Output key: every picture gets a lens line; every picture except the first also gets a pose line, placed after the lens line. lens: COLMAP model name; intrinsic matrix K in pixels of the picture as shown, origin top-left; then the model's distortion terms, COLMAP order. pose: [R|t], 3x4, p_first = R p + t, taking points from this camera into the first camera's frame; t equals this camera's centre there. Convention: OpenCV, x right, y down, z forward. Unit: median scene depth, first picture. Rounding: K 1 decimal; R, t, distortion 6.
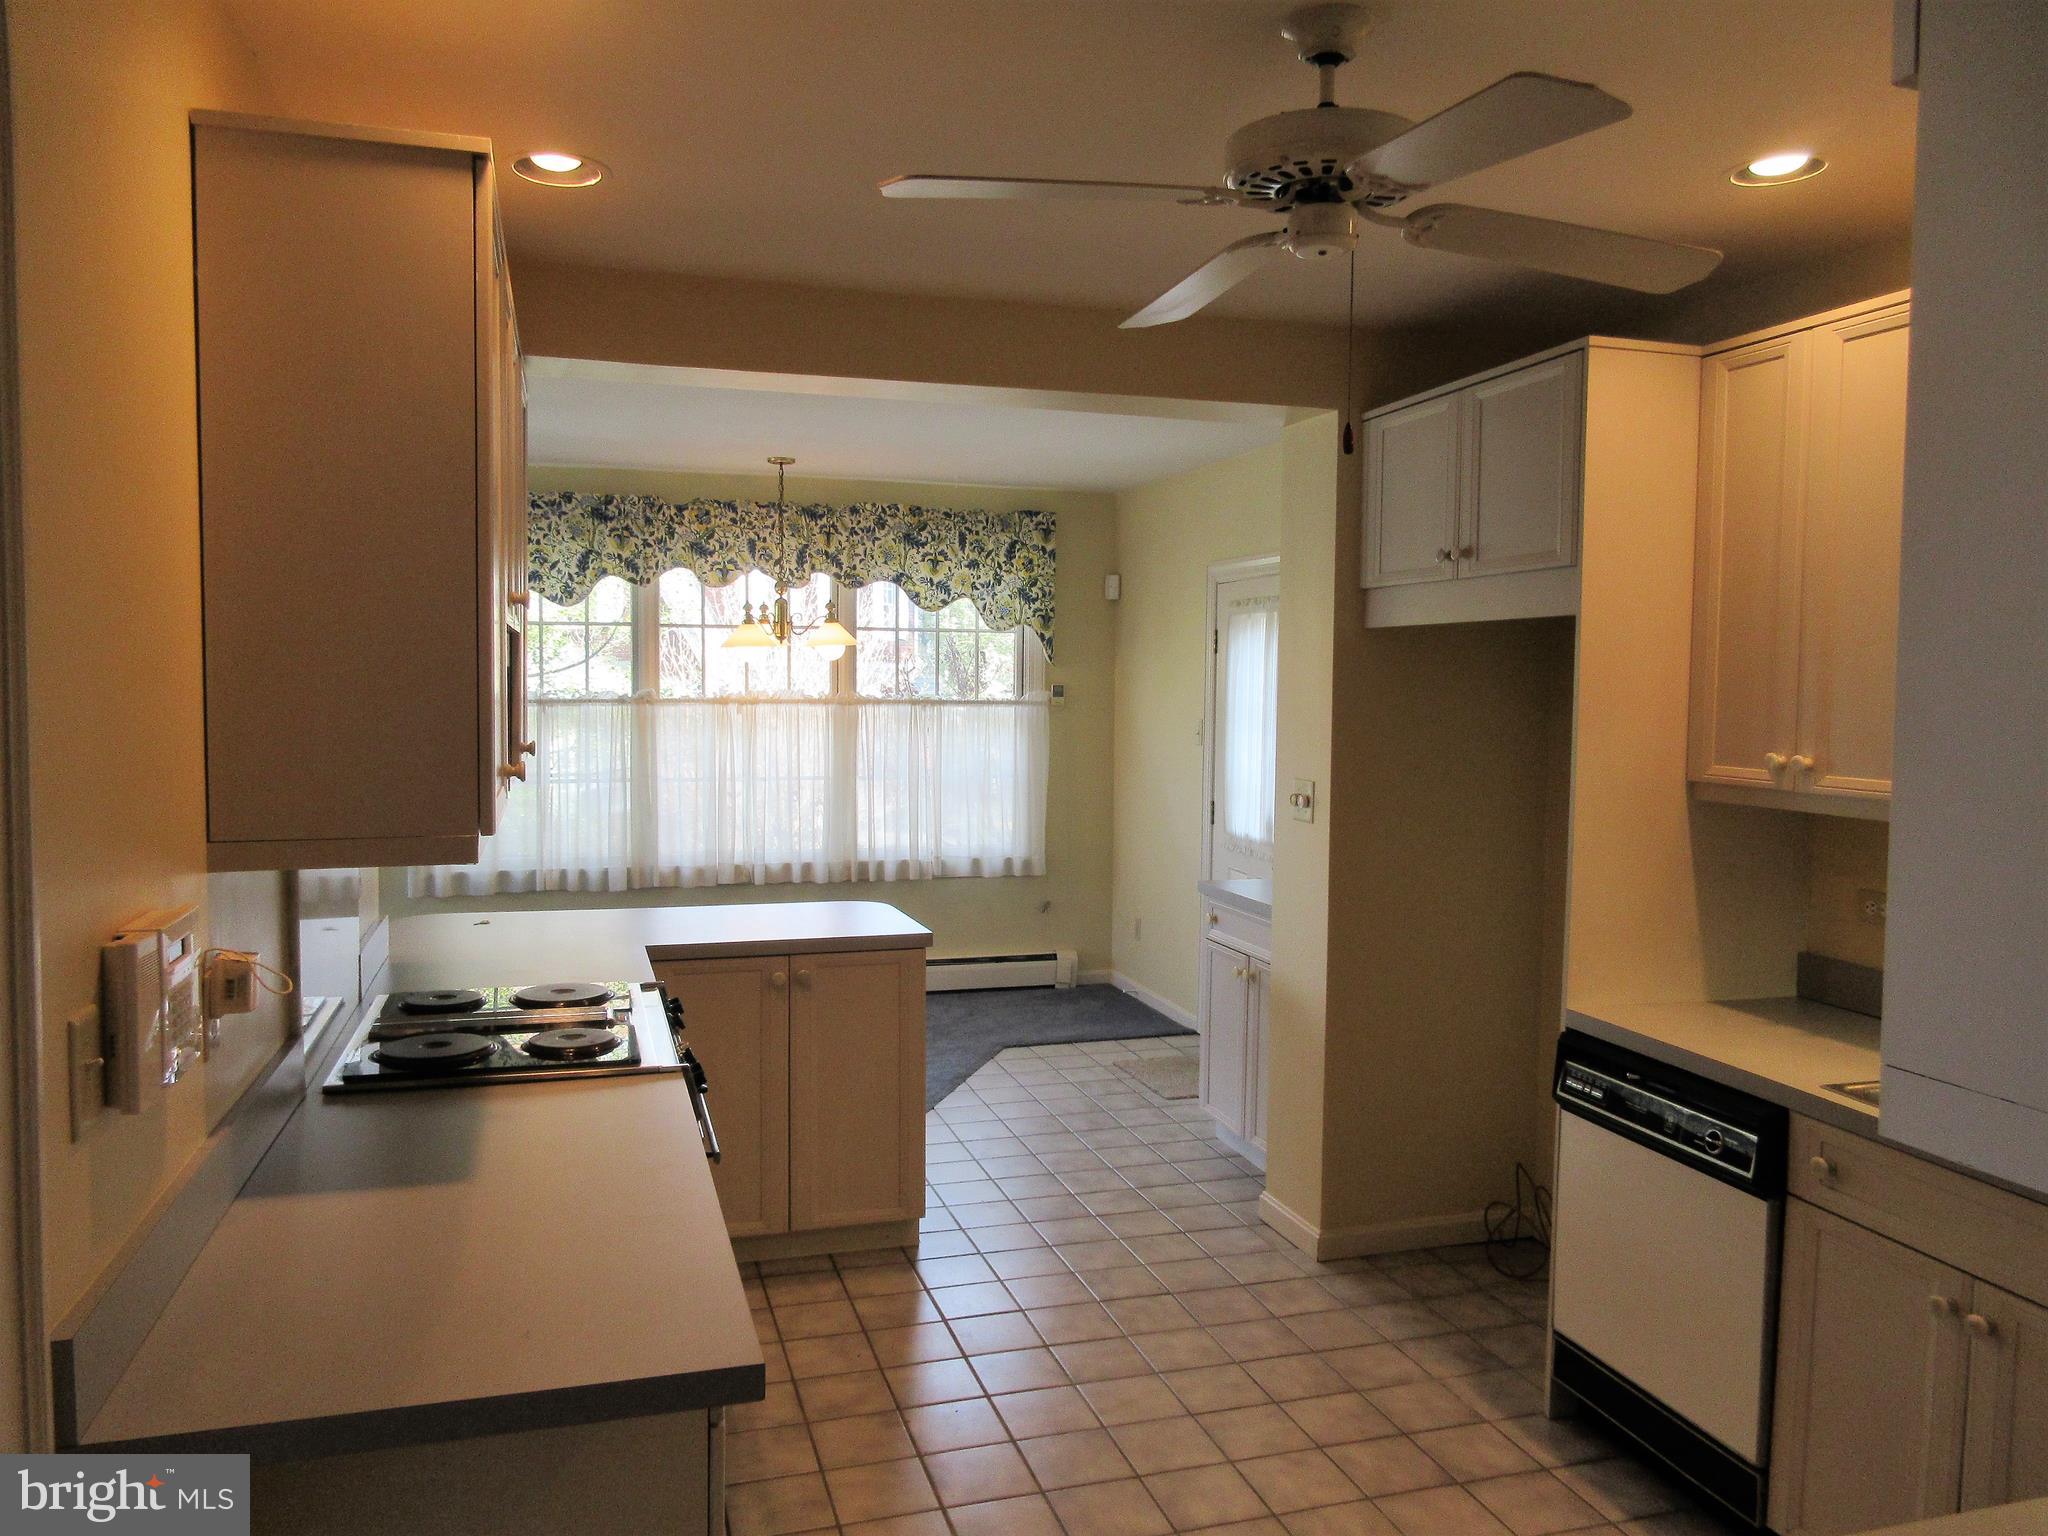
lens RADIAL K [[1499.5, 0, 1022.5], [0, 1499.5, 769.2], [0, 0, 1]] dist [-0.001678, -0.000667]
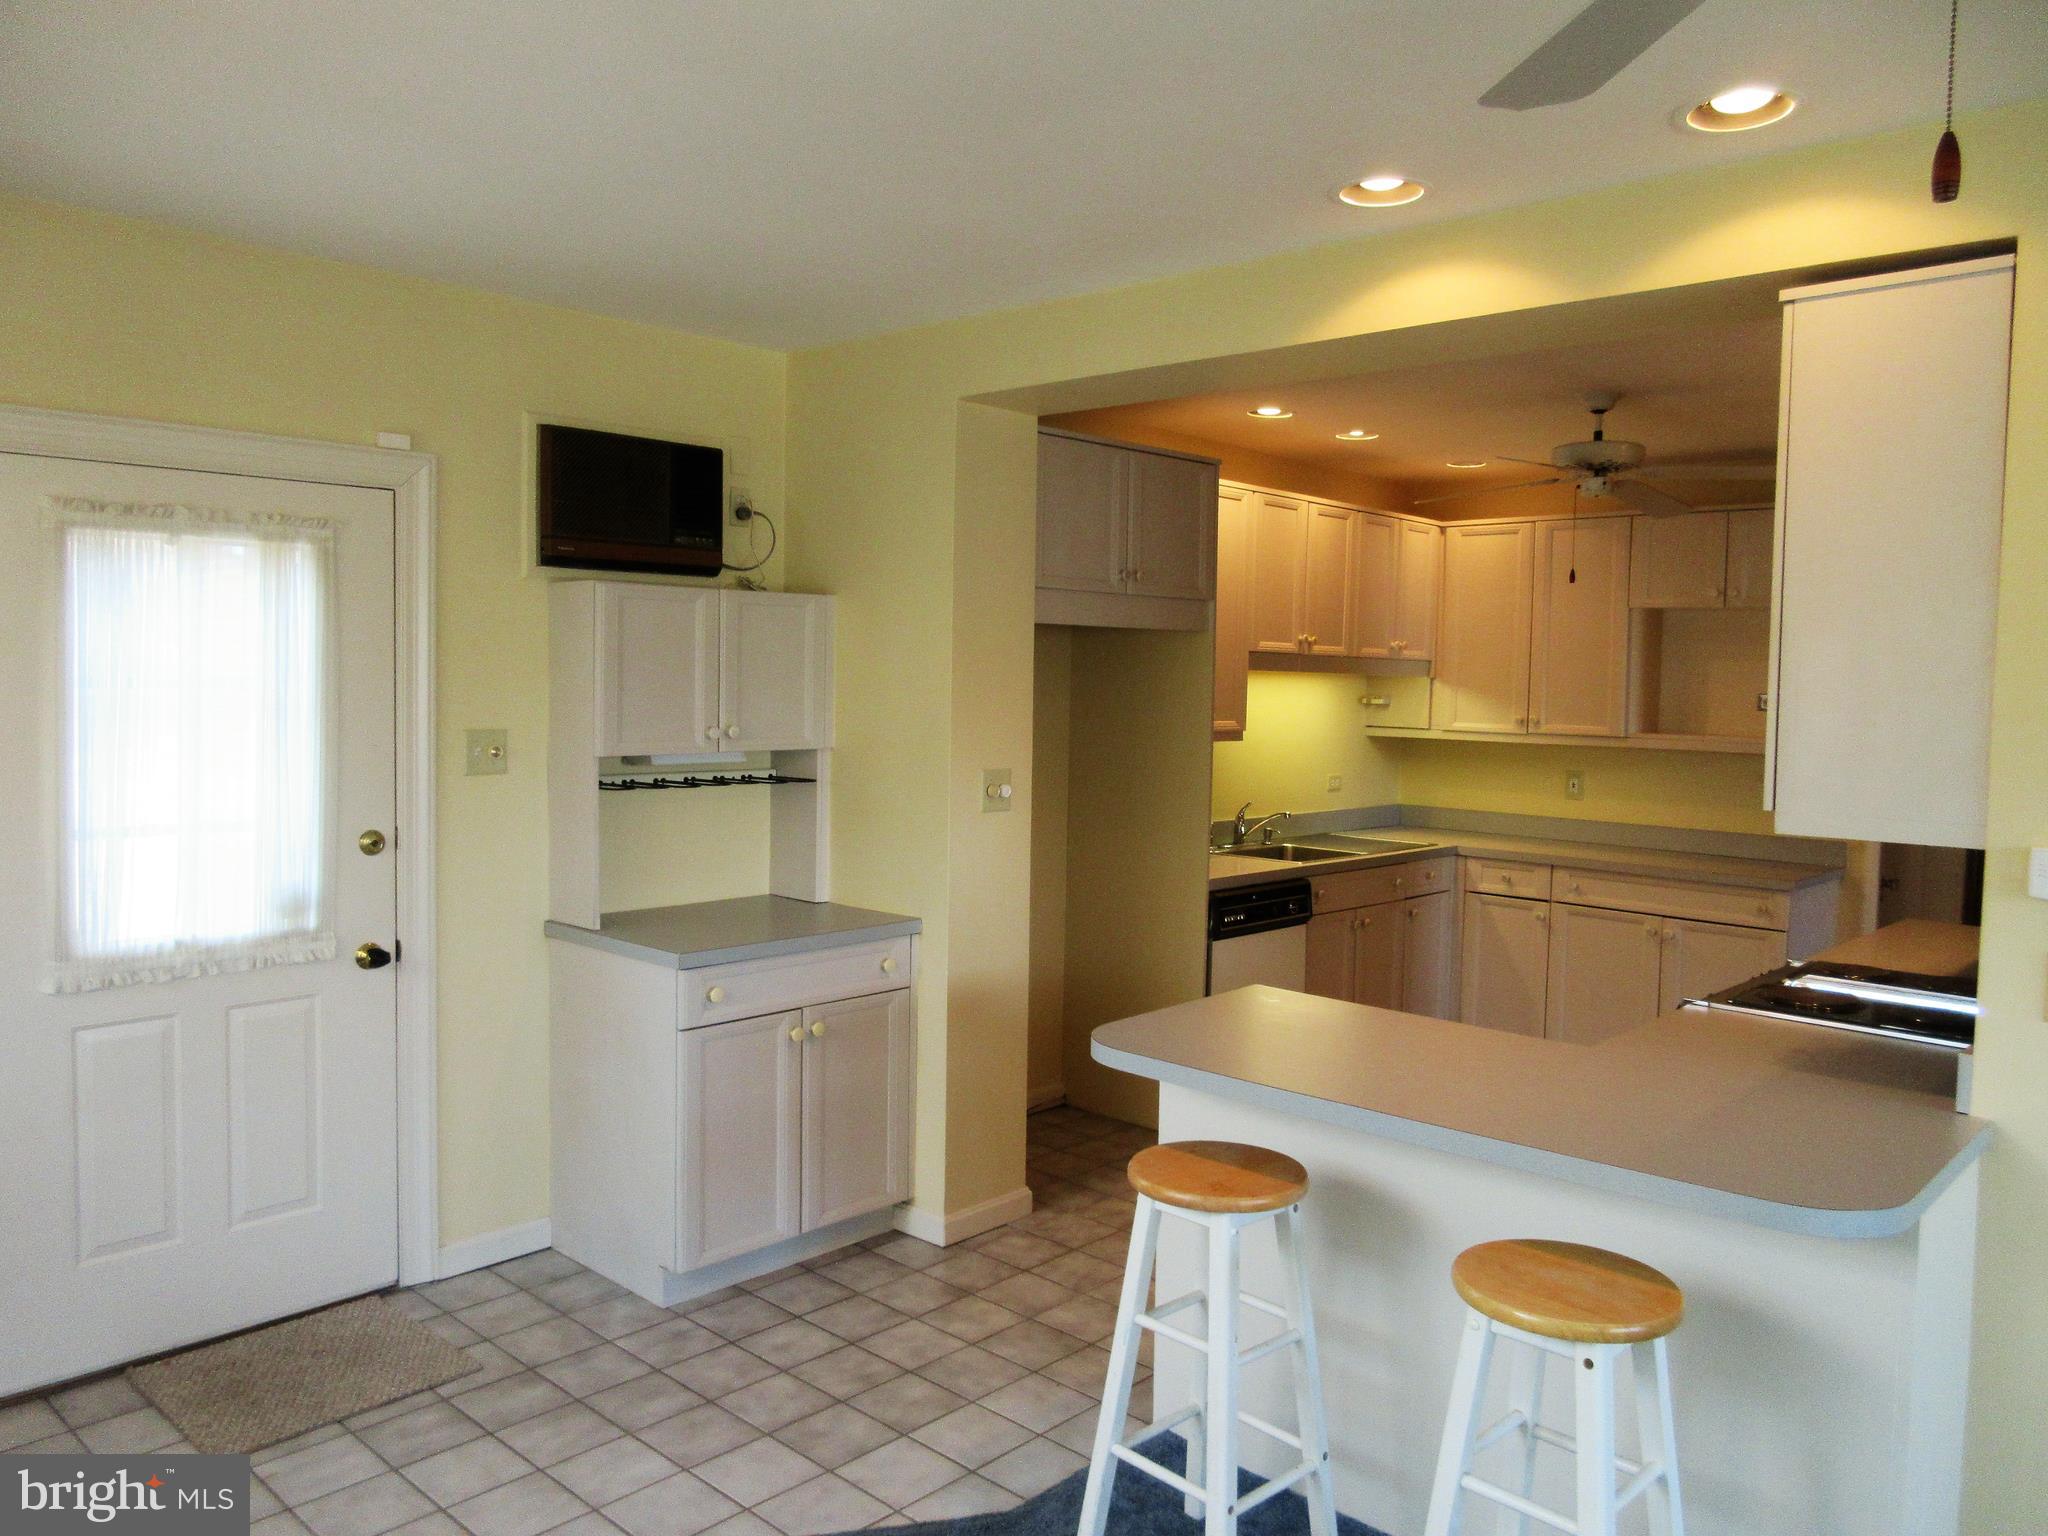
lens RADIAL K [[1499.5, 0, 1023.1], [0, 1499.5, 763.9], [0, 0, 1]] dist [-0.001678, -0.000667]
pose [[-0.503211, -0.064390, 0.861761, -0.197801], [0.033568, 0.995011, 0.093948, -0.025093], [-0.863511, 0.076204, -0.498539, 0.430751]]
